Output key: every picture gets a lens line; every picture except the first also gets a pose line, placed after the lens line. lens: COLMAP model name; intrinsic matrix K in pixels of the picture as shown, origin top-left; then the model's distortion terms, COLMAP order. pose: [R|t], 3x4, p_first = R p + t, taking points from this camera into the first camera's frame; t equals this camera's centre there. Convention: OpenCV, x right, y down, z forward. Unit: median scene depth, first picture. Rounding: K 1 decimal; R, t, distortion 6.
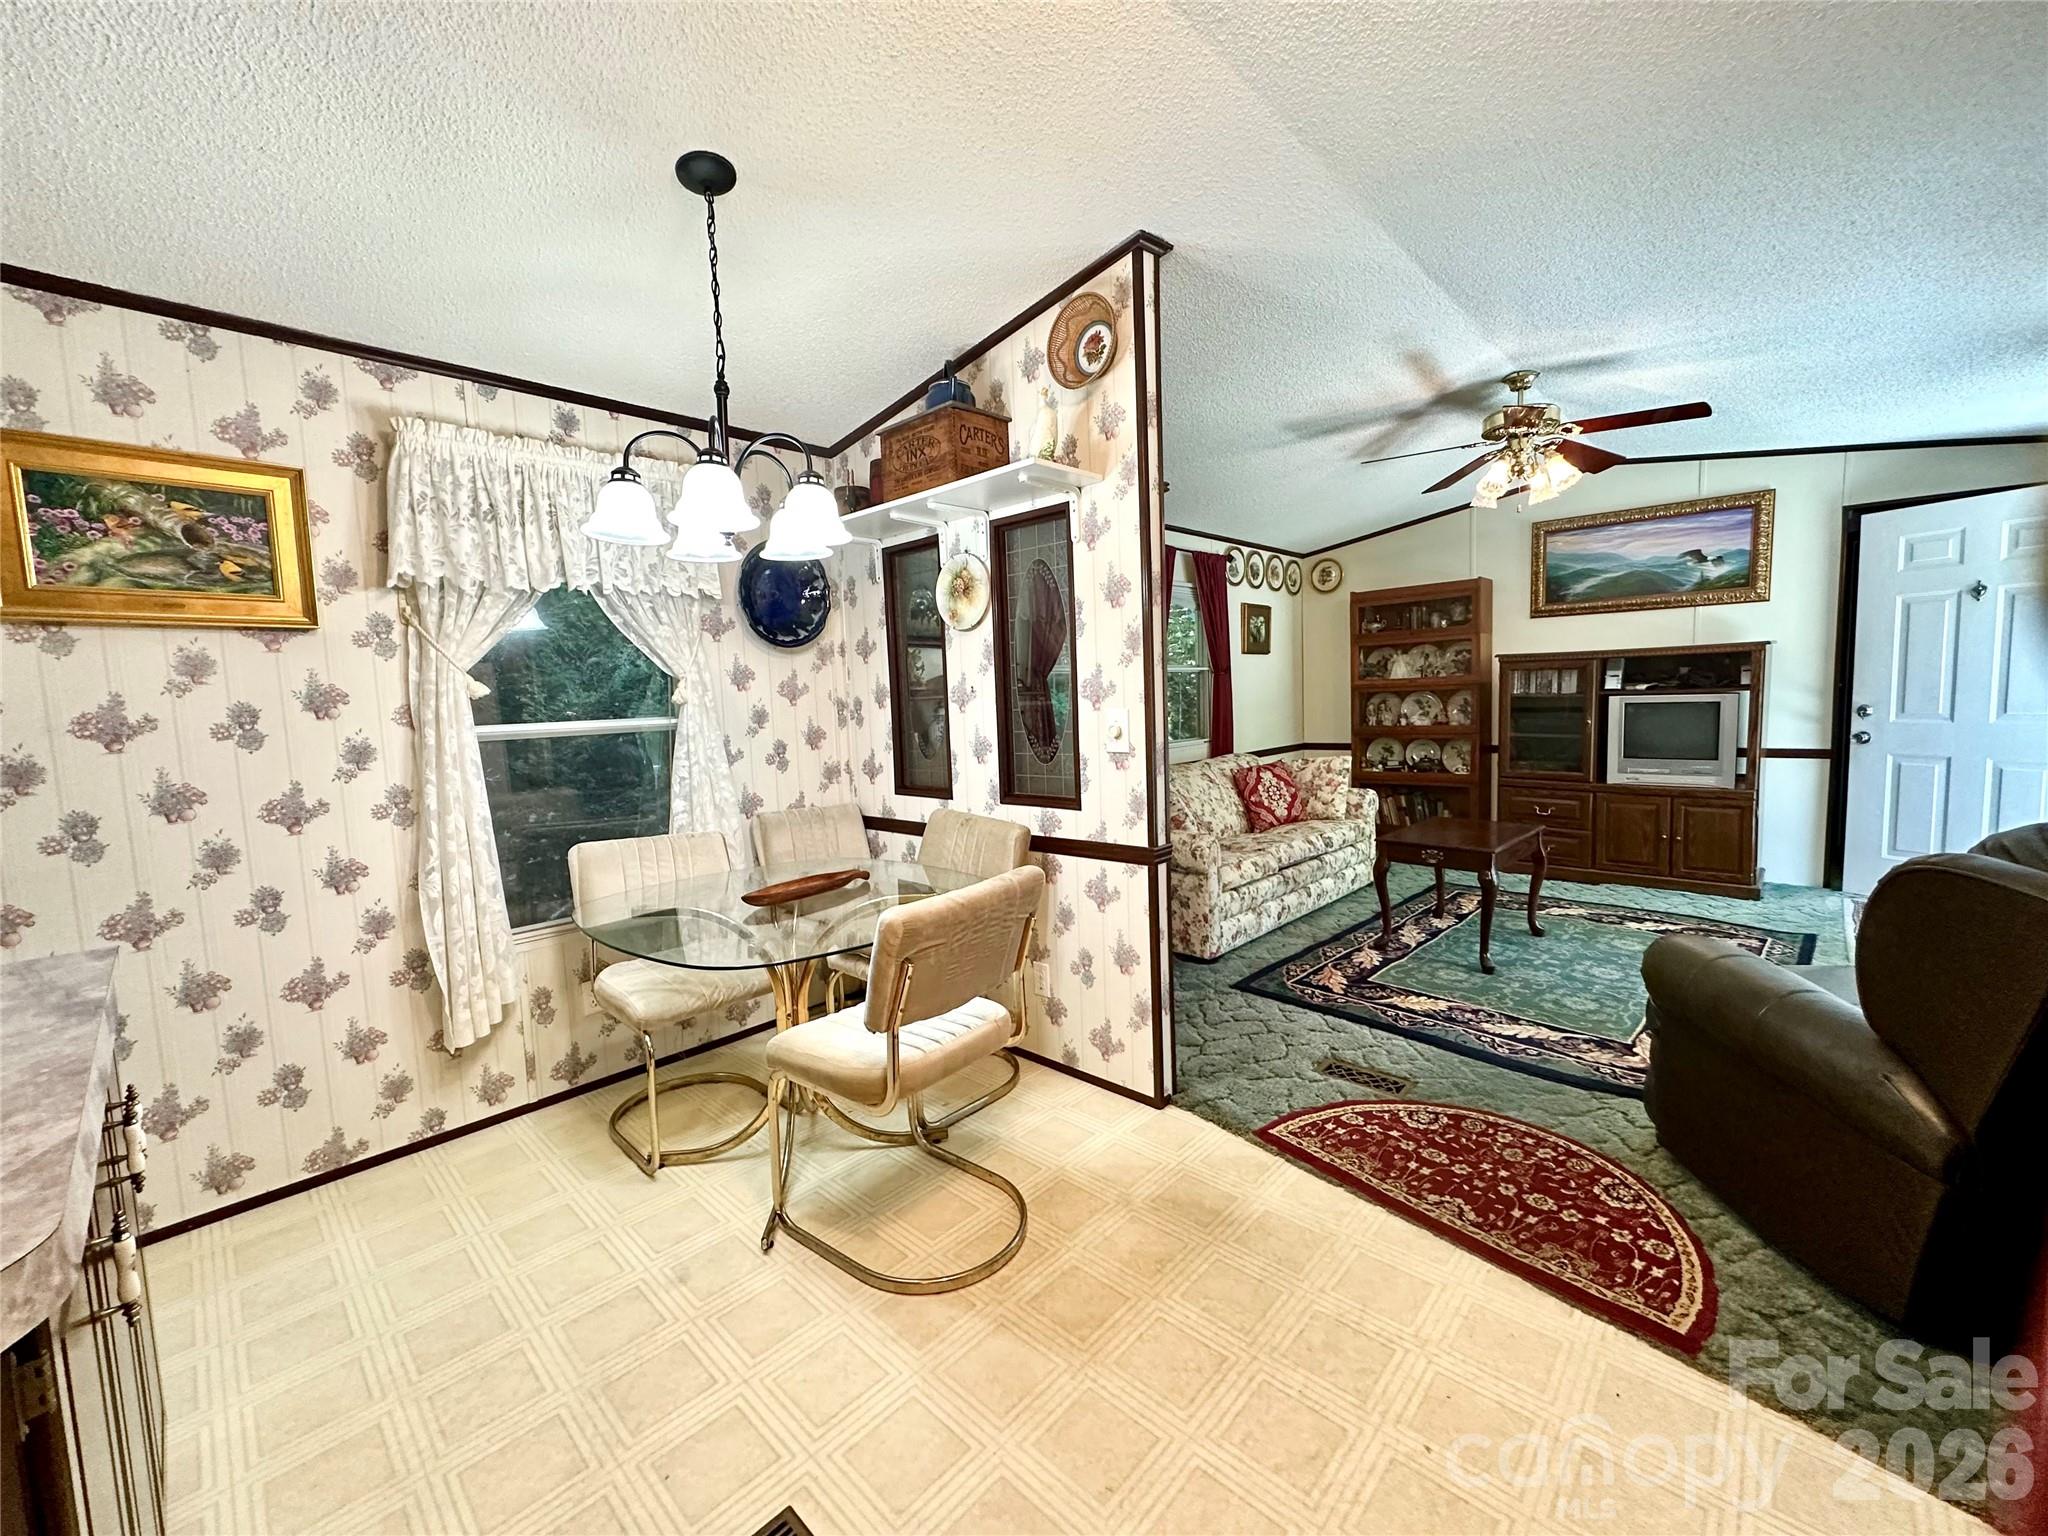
lens RADIAL K [[824.9, 0, 1024.0], [0, 824.9, 768.0], [0, 0, 1]] dist [0.001840, -0.000219]
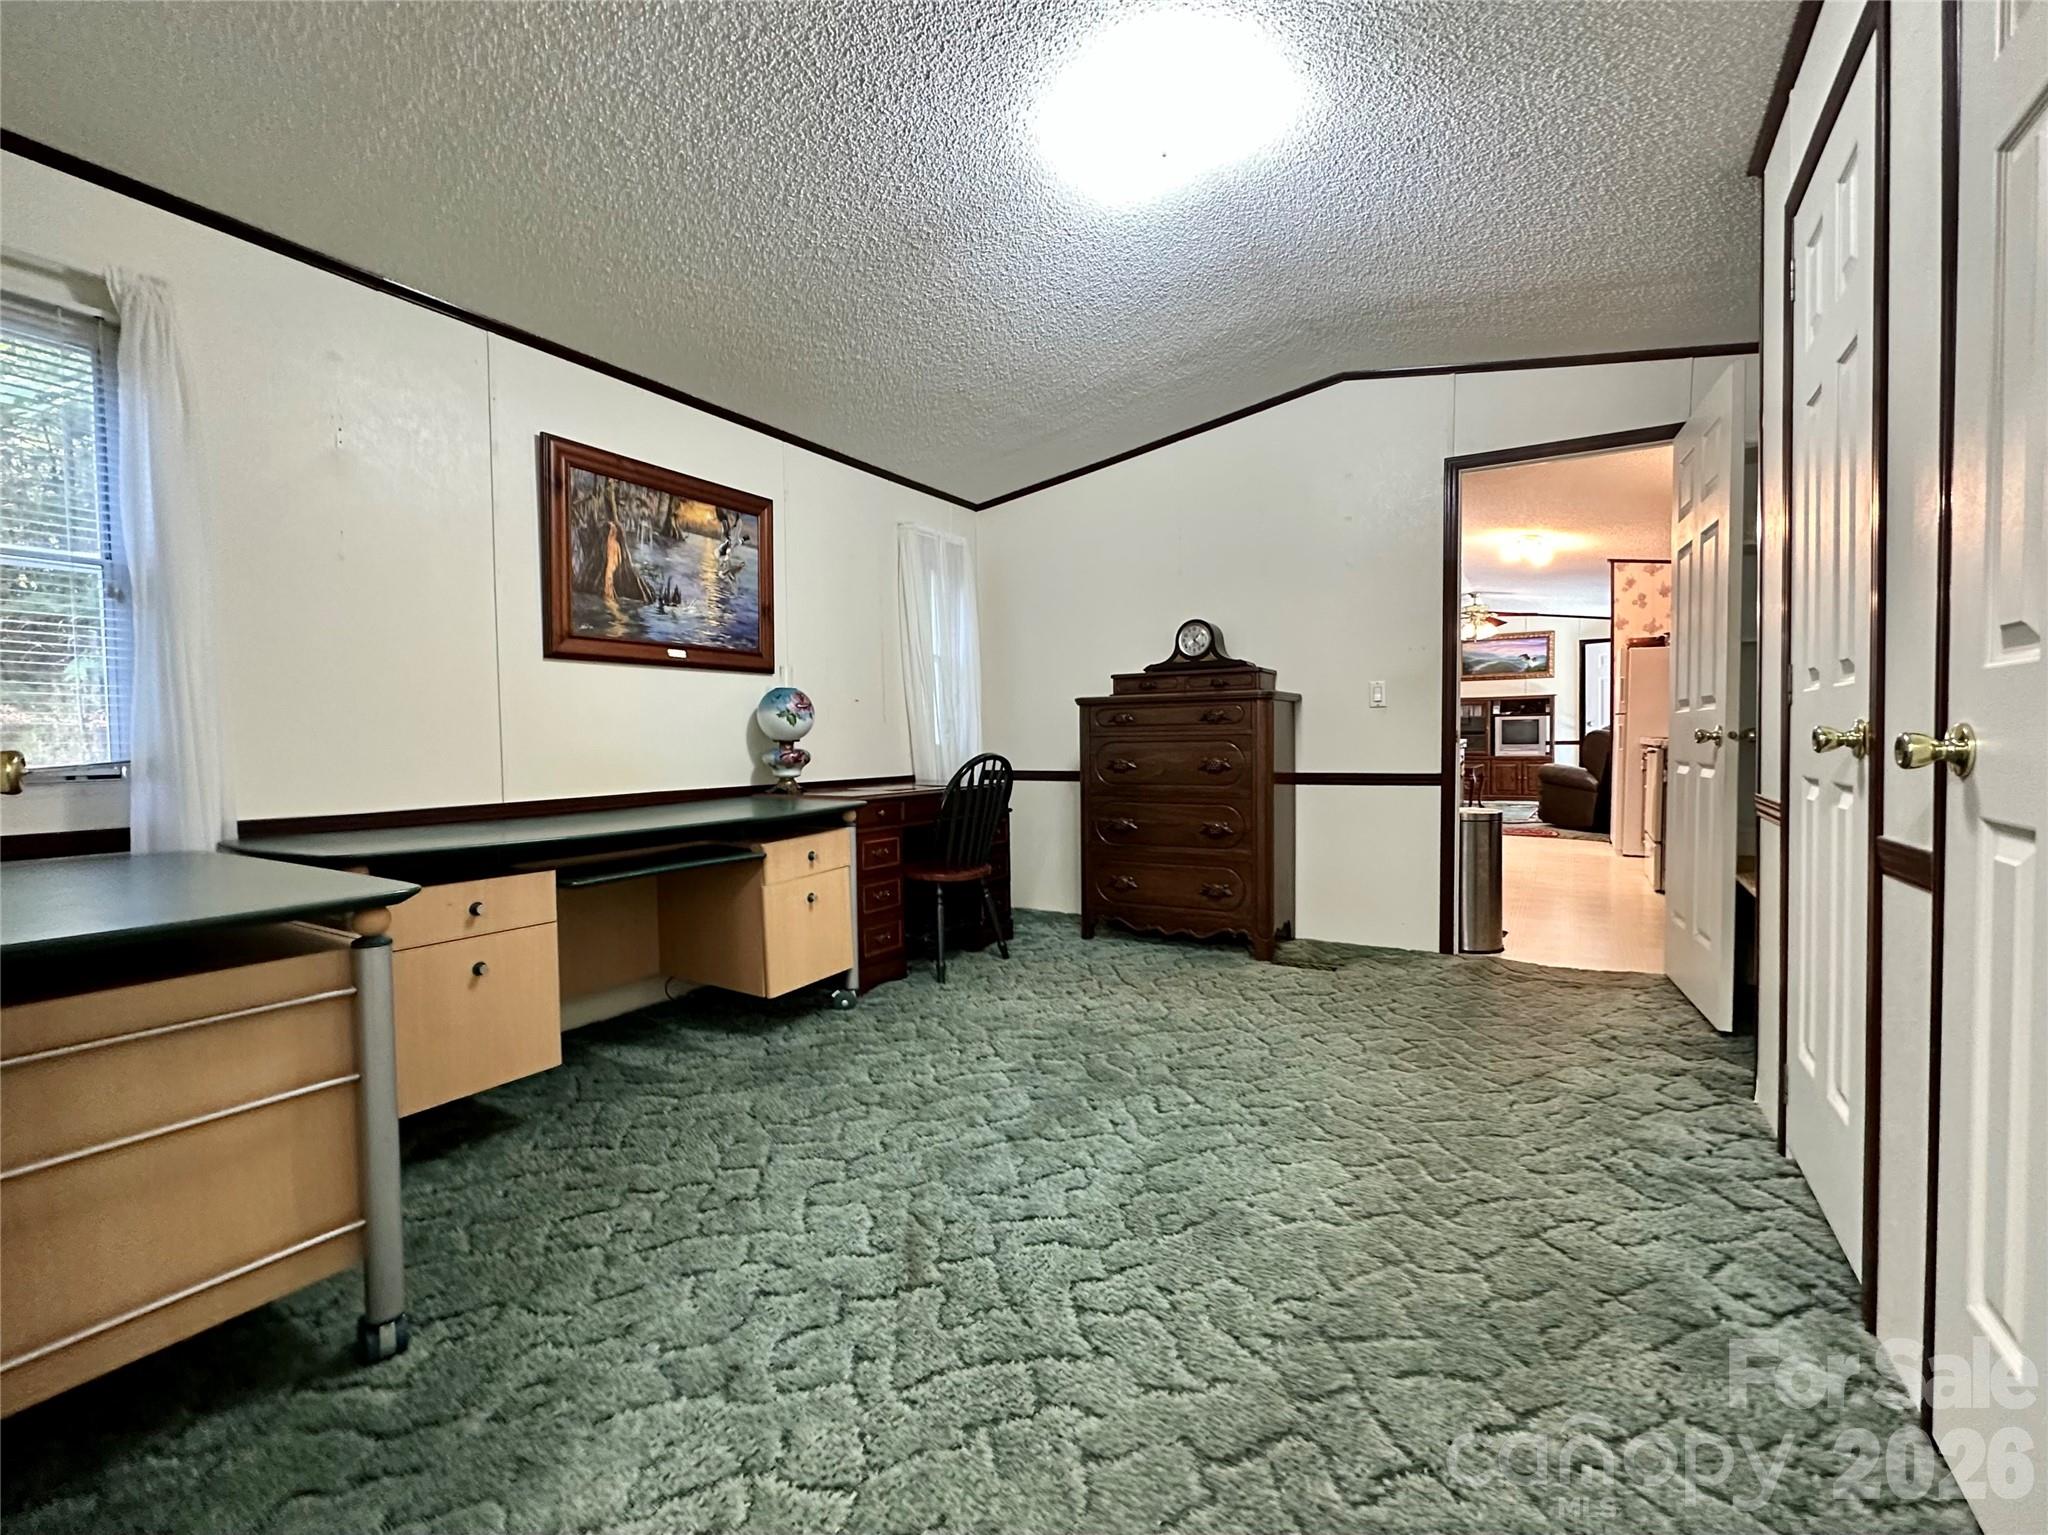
lens RADIAL K [[897.3, 0, 1024.0], [0, 897.3, 767.5], [0, 0, 1]] dist [-0.001089, 0.000009]
pose [[0.978321, 0.012637, 0.206708, -1.117258], [0.000975, 0.997844, -0.065619, 0.222741], [-0.207092, 0.064398, 0.976200, -1.182209]]
